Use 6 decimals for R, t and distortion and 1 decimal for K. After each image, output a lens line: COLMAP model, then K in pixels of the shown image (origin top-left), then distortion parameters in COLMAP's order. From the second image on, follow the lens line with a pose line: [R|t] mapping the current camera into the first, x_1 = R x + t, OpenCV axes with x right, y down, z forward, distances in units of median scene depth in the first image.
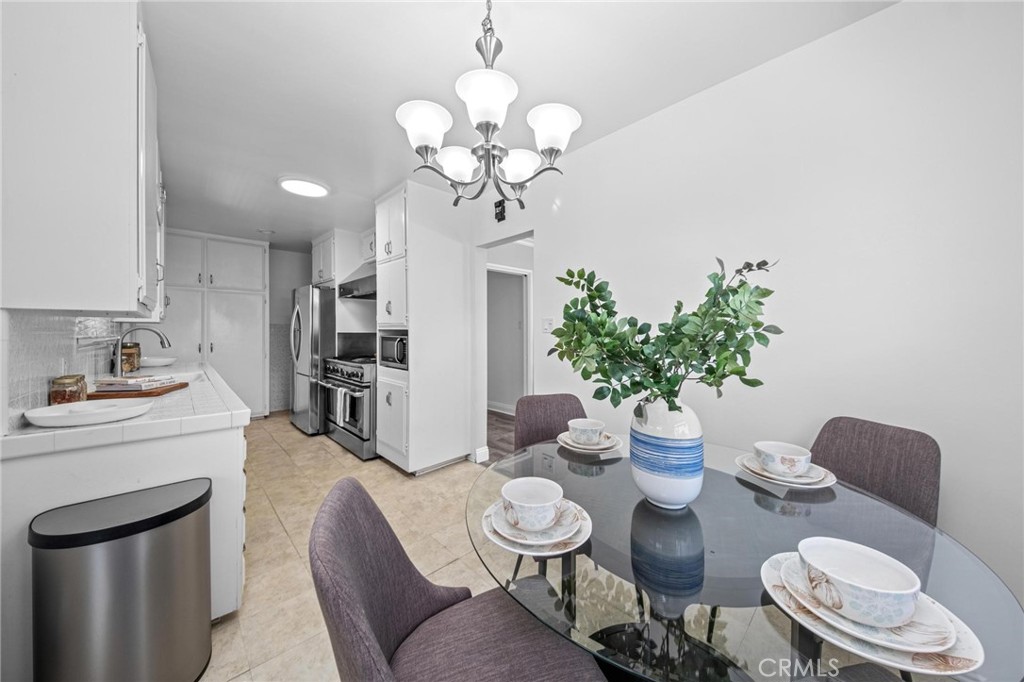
lens RADIAL K [[352.8, 0, 516.4], [0, 352.8, 332.8], [0, 0, 1]] dist [0.034072, -0.016751]
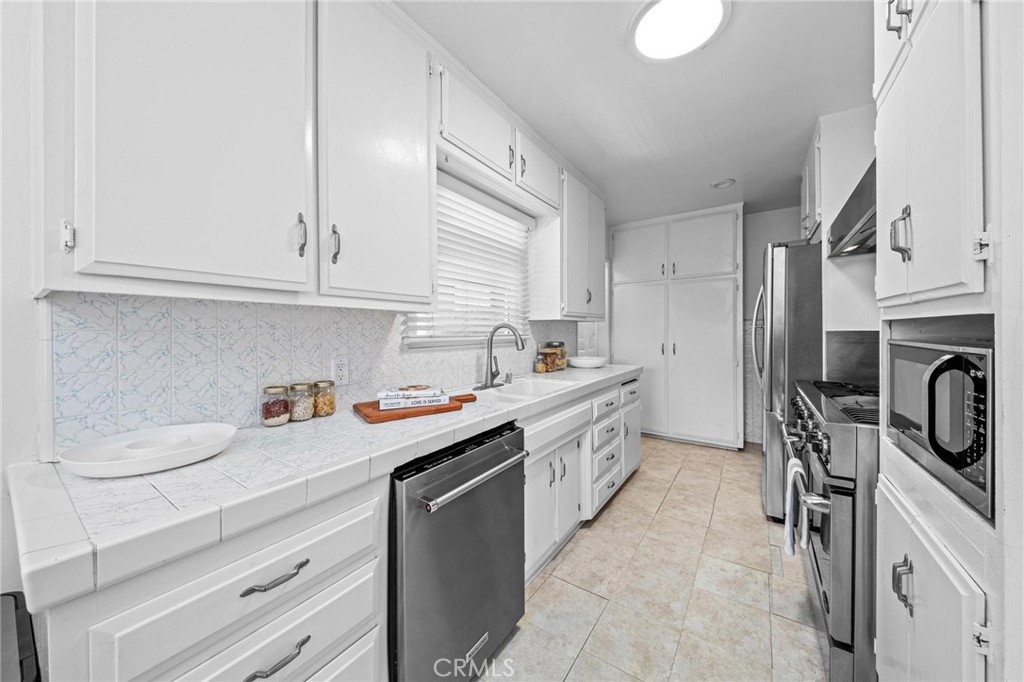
lens RADIAL K [[352.8, 0, 516.4], [0, 352.8, 332.8], [0, 0, 1]] dist [0.034072, -0.016751]
pose [[0.215409, 0.002055, -0.976522, -0.133372], [0.000675, 0.999997, 0.002254, 0.000624], [0.976524, -0.001145, 0.215407, 0.539333]]
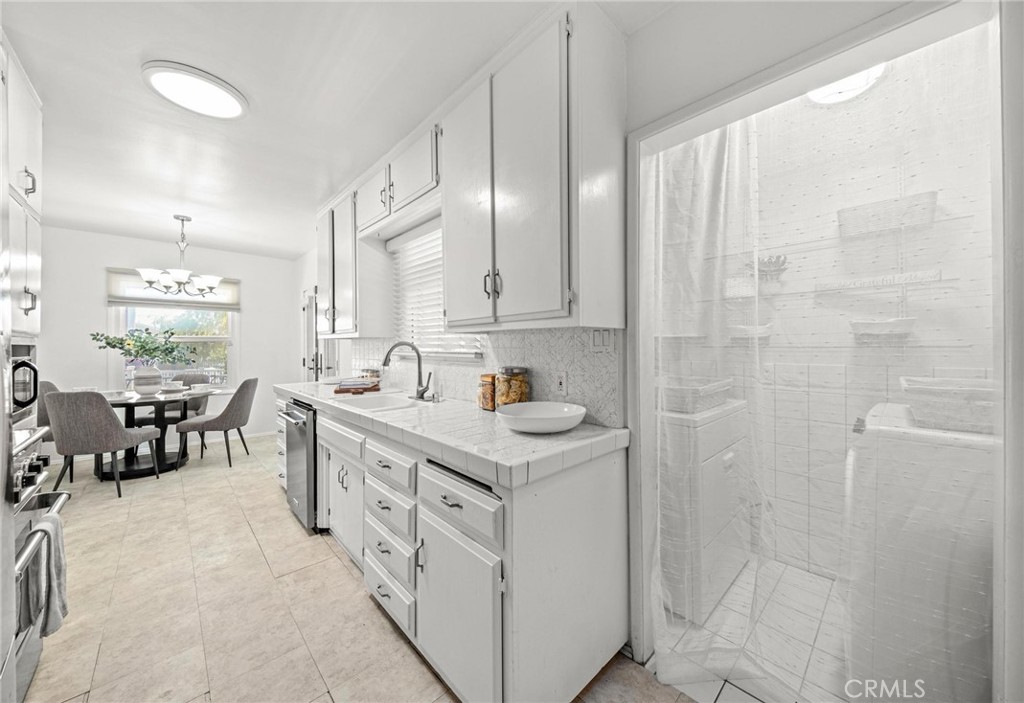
lens RADIAL K [[371.9, 0, 541.1], [0, 371.9, 345.6], [0, 0, 1]] dist [-0.000227, -0.000096]
pose [[-0.999482, 0.001747, -0.032142, -0.877935], [0.001774, 0.999998, -0.000807, -0.005627], [0.032141, -0.000864, -0.999483, 1.267358]]
